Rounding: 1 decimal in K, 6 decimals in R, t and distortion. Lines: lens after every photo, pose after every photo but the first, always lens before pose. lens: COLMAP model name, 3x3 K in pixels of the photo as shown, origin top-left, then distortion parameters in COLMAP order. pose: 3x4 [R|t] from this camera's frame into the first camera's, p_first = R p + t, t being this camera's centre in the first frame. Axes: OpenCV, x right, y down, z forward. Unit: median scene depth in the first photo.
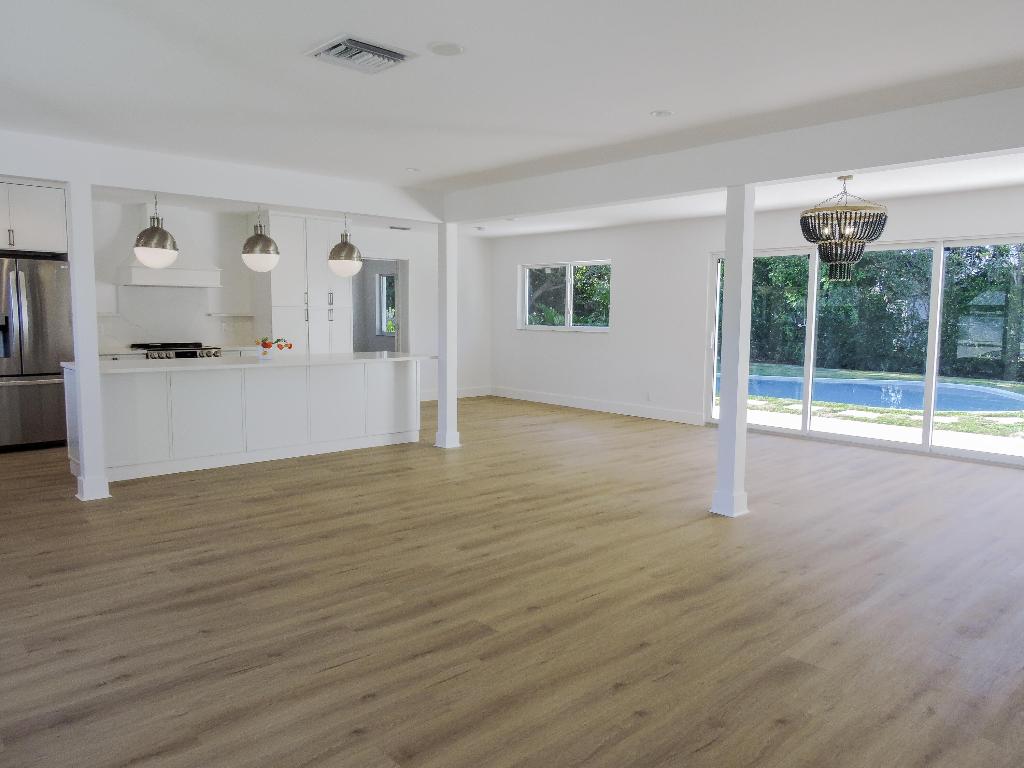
lens RADIAL K [[737.4, 0, 506.2], [0, 737.4, 383.3], [0, 0, 1]] dist [-0.002892, -0.003172]
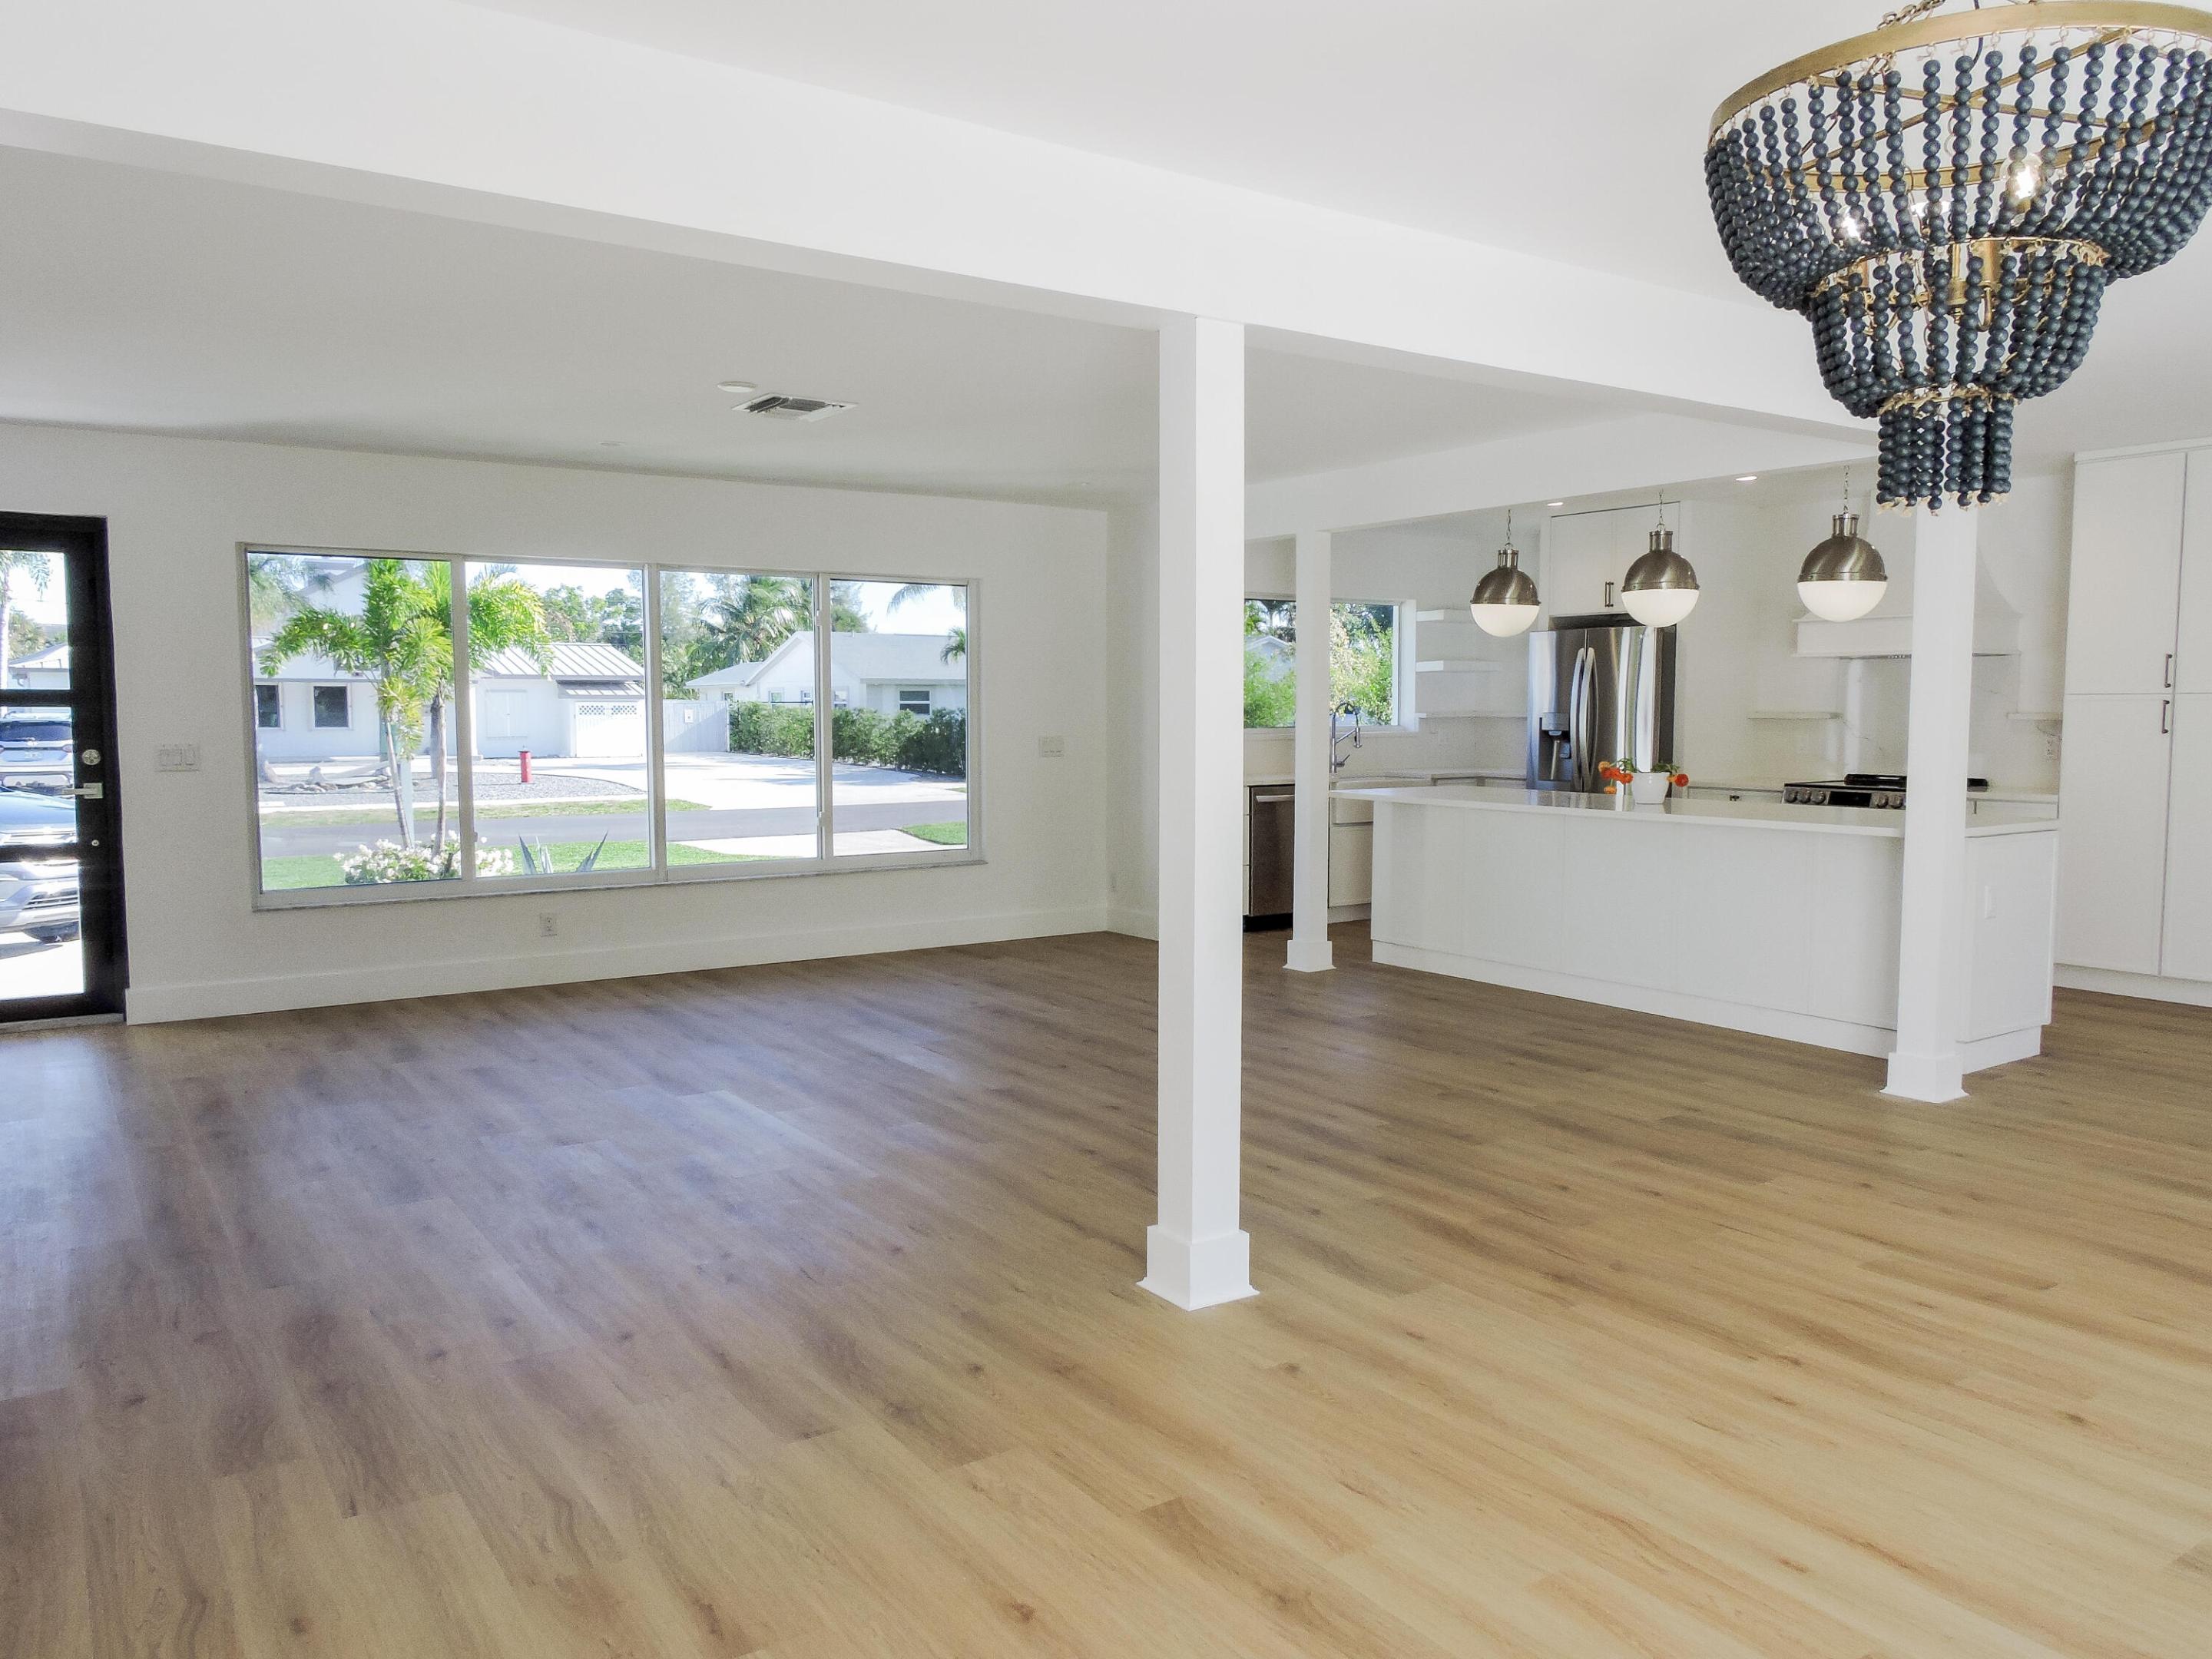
lens RADIAL K [[1593.0, 0, 1093.6], [0, 1593.0, 828.0], [0, 0, 1]] dist [-0.002892, -0.003172]
pose [[-0.143427, 0.068171, -0.987310, 0.907920], [-0.099520, 0.991574, 0.082923, -0.079525], [0.984644, 0.110150, -0.135434, 0.925772]]
